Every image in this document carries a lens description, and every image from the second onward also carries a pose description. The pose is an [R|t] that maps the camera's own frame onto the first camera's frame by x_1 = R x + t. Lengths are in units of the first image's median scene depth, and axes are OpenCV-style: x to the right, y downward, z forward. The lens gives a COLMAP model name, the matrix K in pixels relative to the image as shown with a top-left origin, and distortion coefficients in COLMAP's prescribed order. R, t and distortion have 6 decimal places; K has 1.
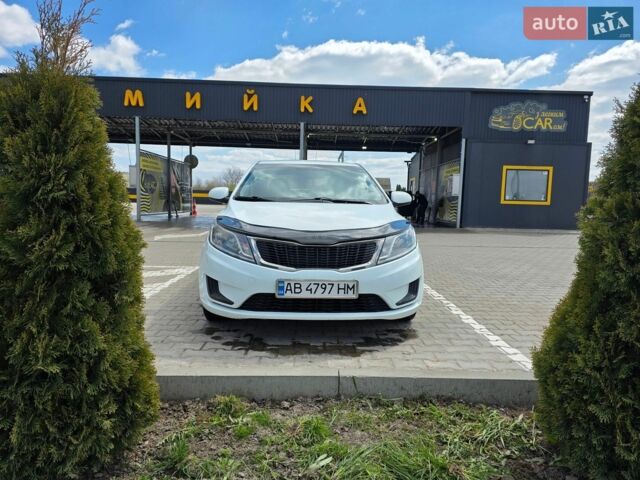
lens RADIAL K [[424.6, 0, 319.7], [0, 424.6, 243.7], [0, 0, 1]] dist [-0.011026, -0.003368]
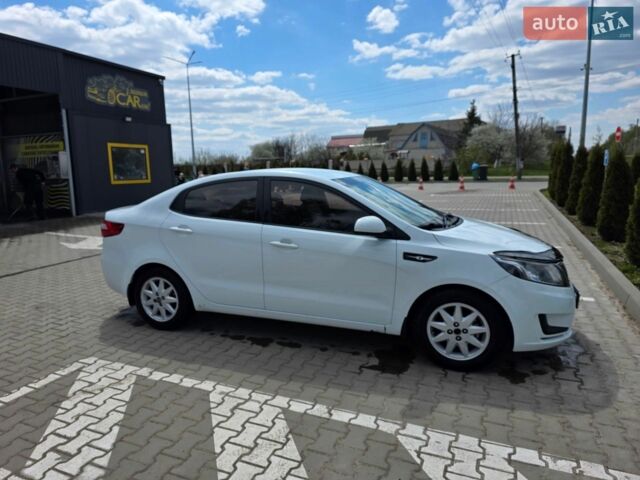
lens RADIAL K [[424.6, 0, 320.5], [0, 424.6, 237.2], [0, 0, 1]] dist [-0.011026, -0.003368]
pose [[0.421277, -0.162243, 0.892302, -0.231259], [0.108069, 0.985839, 0.128229, -0.048123], [-0.900470, 0.042410, 0.432845, 0.184503]]
